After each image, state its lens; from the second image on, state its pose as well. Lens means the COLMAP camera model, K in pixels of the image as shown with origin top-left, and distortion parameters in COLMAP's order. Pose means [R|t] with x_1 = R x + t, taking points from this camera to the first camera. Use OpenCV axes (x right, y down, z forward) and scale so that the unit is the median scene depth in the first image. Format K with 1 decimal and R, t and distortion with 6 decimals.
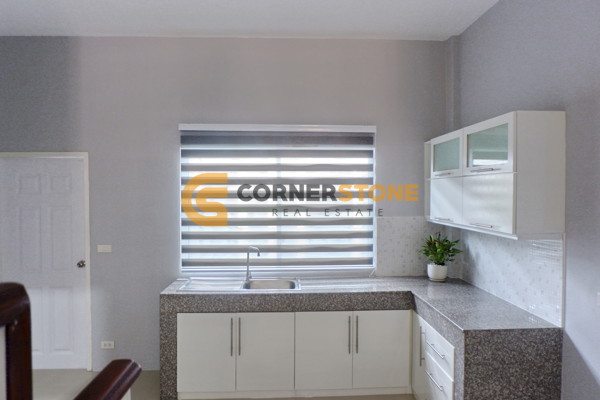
lens RADIAL K [[436.6, 0, 301.7], [0, 436.6, 196.9], [0, 0, 1]] dist [-0.013266, 0.005858]
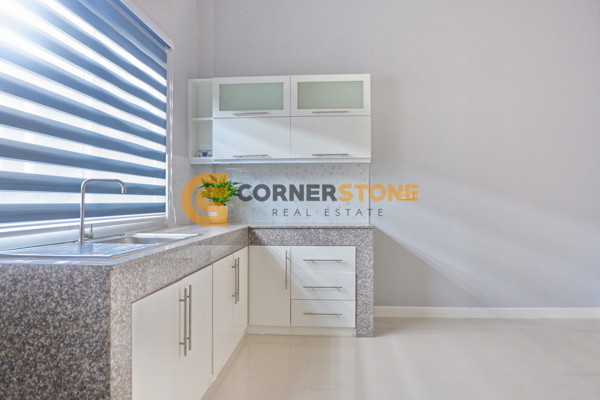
lens RADIAL K [[436.6, 0, 301.7], [0, 436.6, 196.9], [0, 0, 1]] dist [-0.013266, 0.005858]
pose [[0.113262, 0.011640, 0.993497, -0.639661], [0.016062, 0.999779, -0.013544, 0.149481], [-0.993435, 0.017491, 0.113050, 0.695351]]
